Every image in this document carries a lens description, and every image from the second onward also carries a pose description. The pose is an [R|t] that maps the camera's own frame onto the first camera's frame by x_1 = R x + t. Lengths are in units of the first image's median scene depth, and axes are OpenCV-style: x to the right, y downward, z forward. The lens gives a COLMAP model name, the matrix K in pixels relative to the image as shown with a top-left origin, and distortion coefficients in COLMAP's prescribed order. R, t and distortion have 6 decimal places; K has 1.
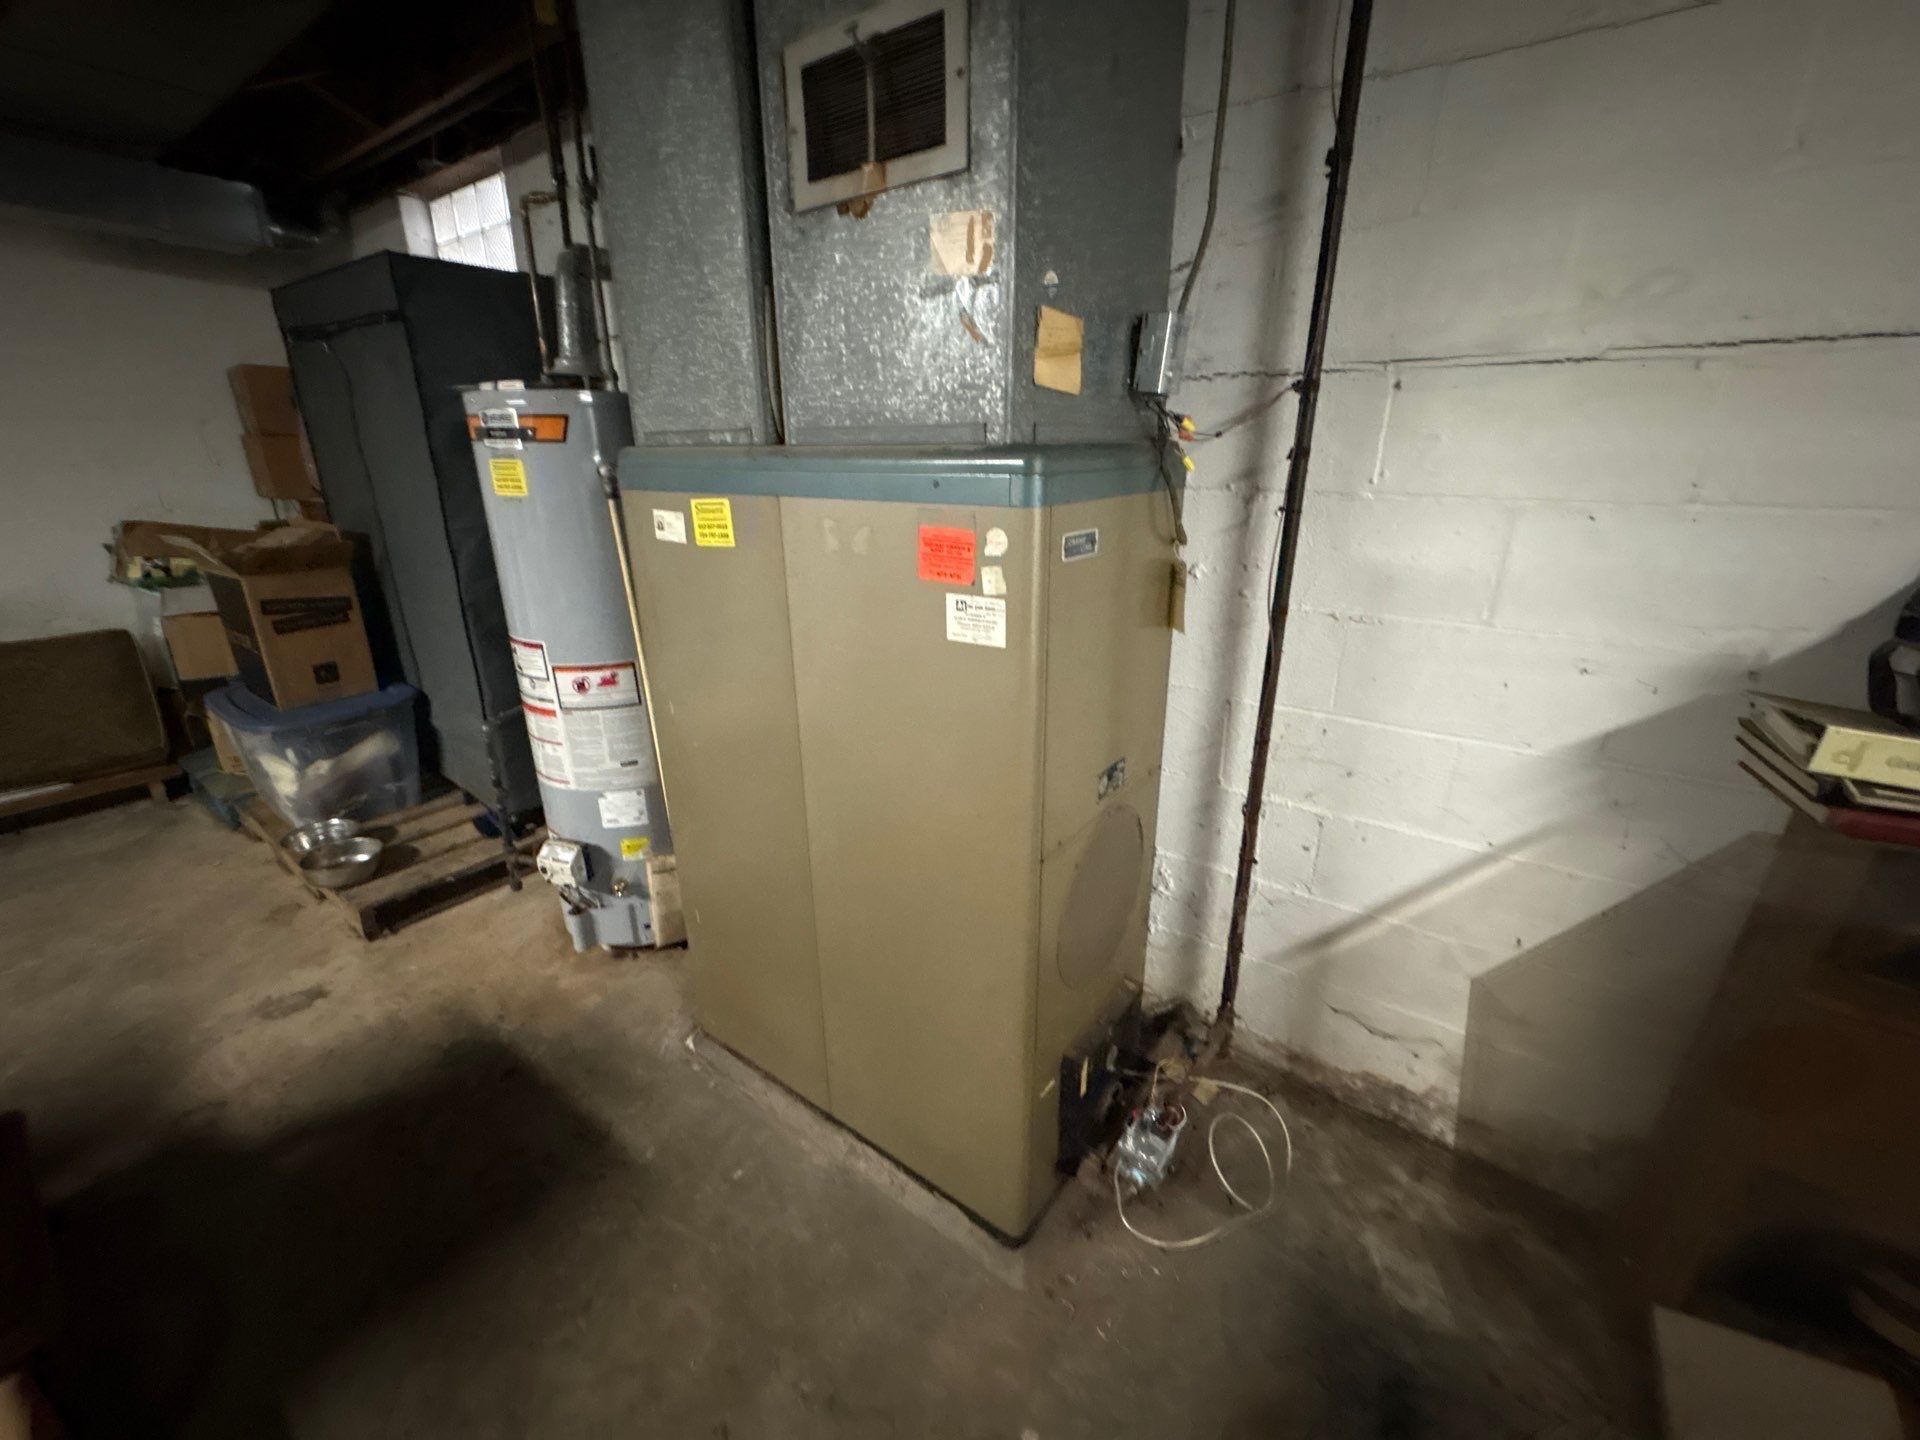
lens RADIAL K [[764.4, 0, 959.0], [0, 764.4, 719.0], [0, 0, 1]] dist [0.000912, -0.000273]
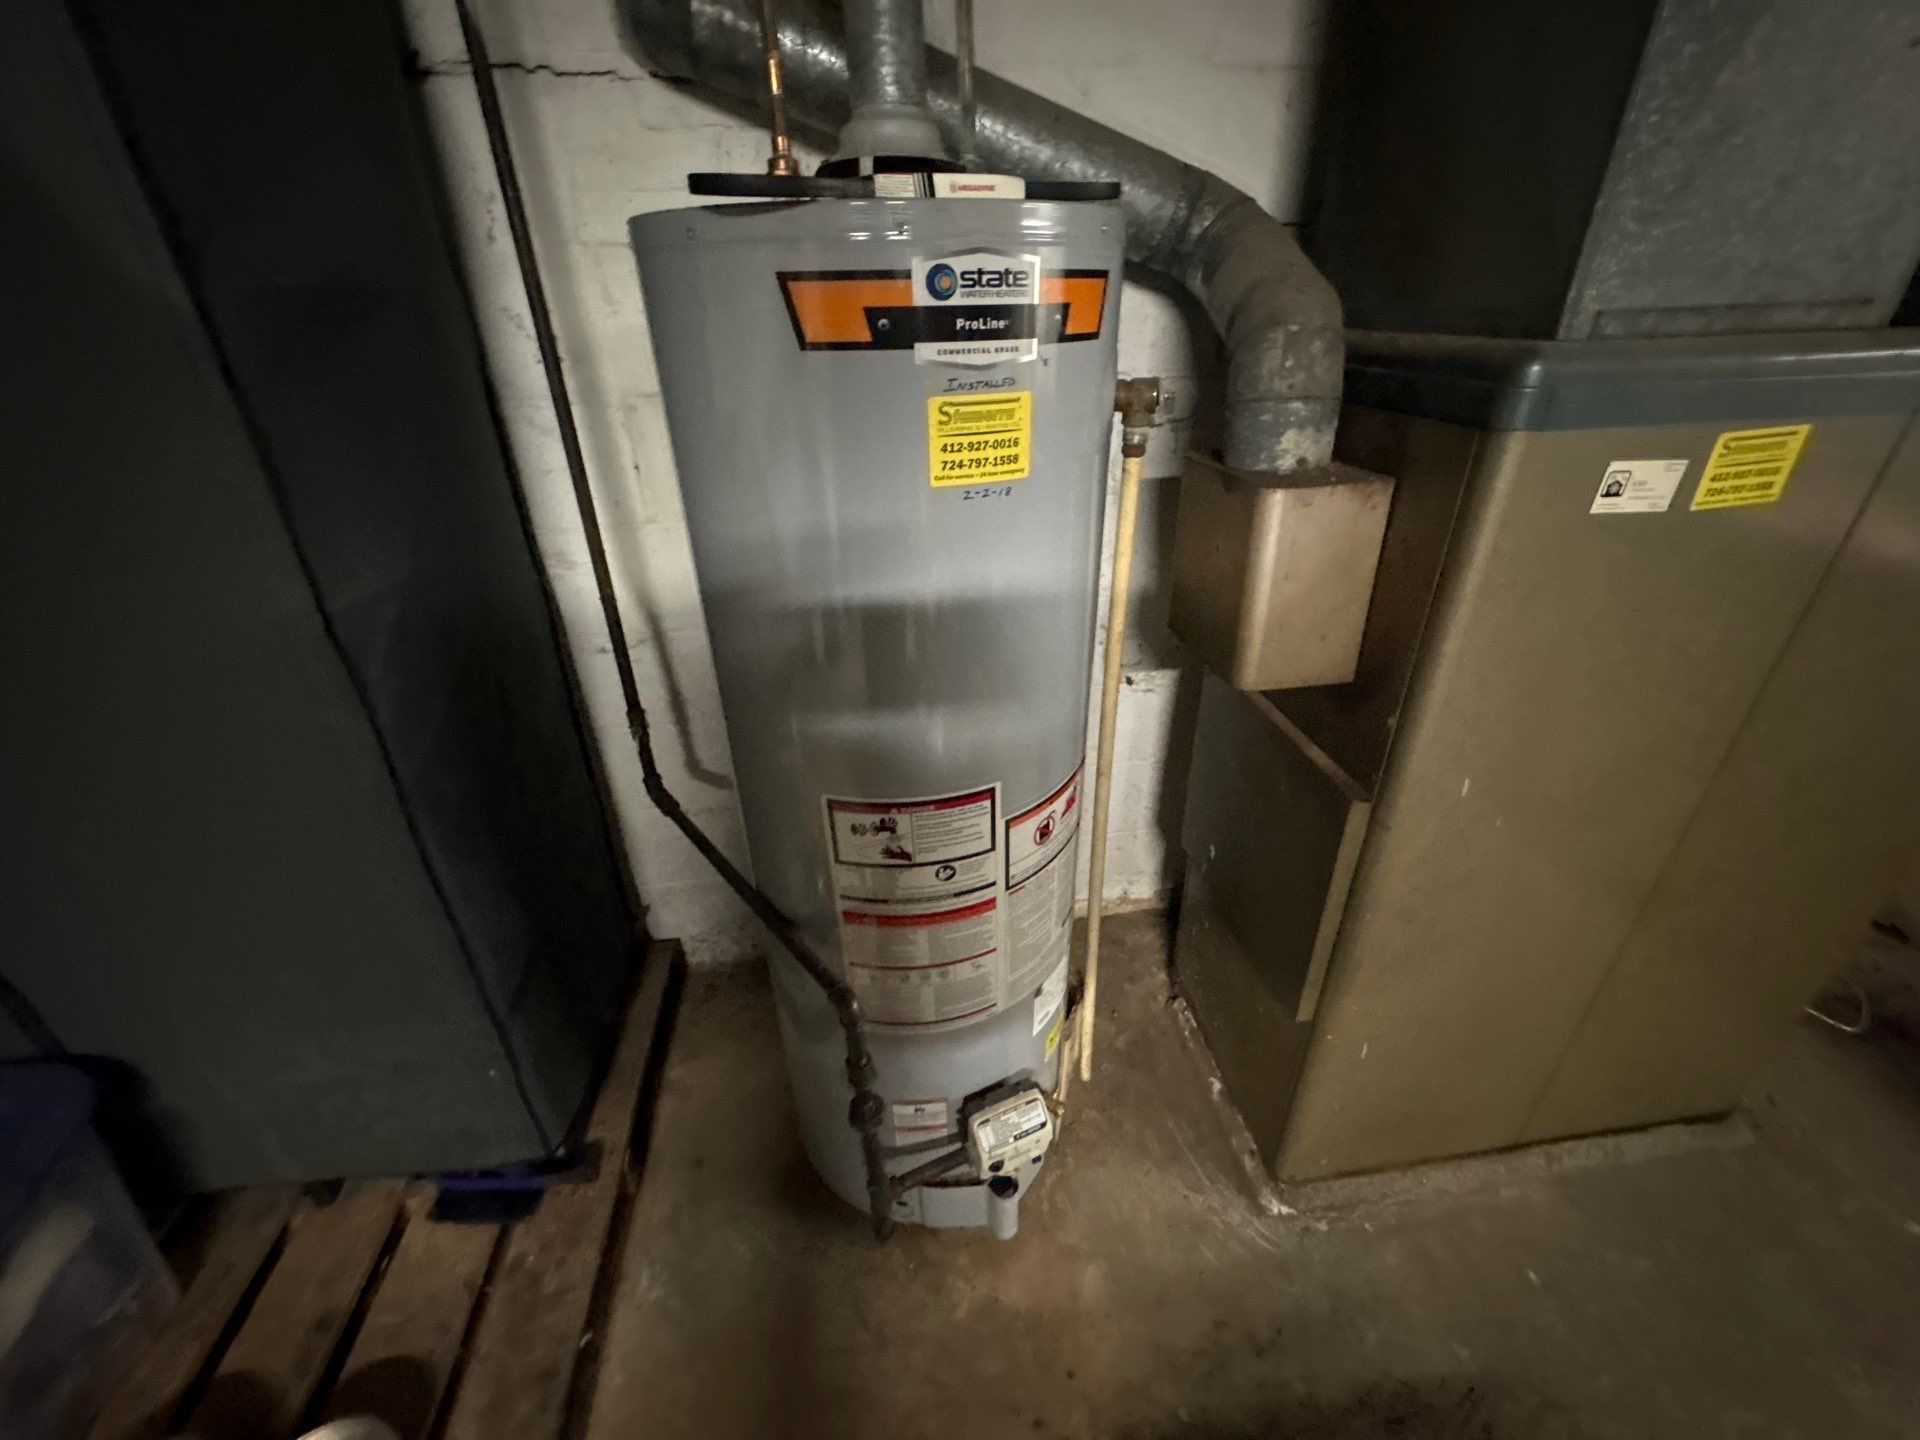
lens RADIAL K [[764.4, 0, 959.0], [0, 764.4, 719.0], [0, 0, 1]] dist [0.000912, -0.000273]
pose [[0.721471, -0.350773, 0.597024, -1.010190], [0.251185, 0.936047, 0.246418, -0.317282], [-0.645280, -0.027820, 0.763440, 0.789765]]
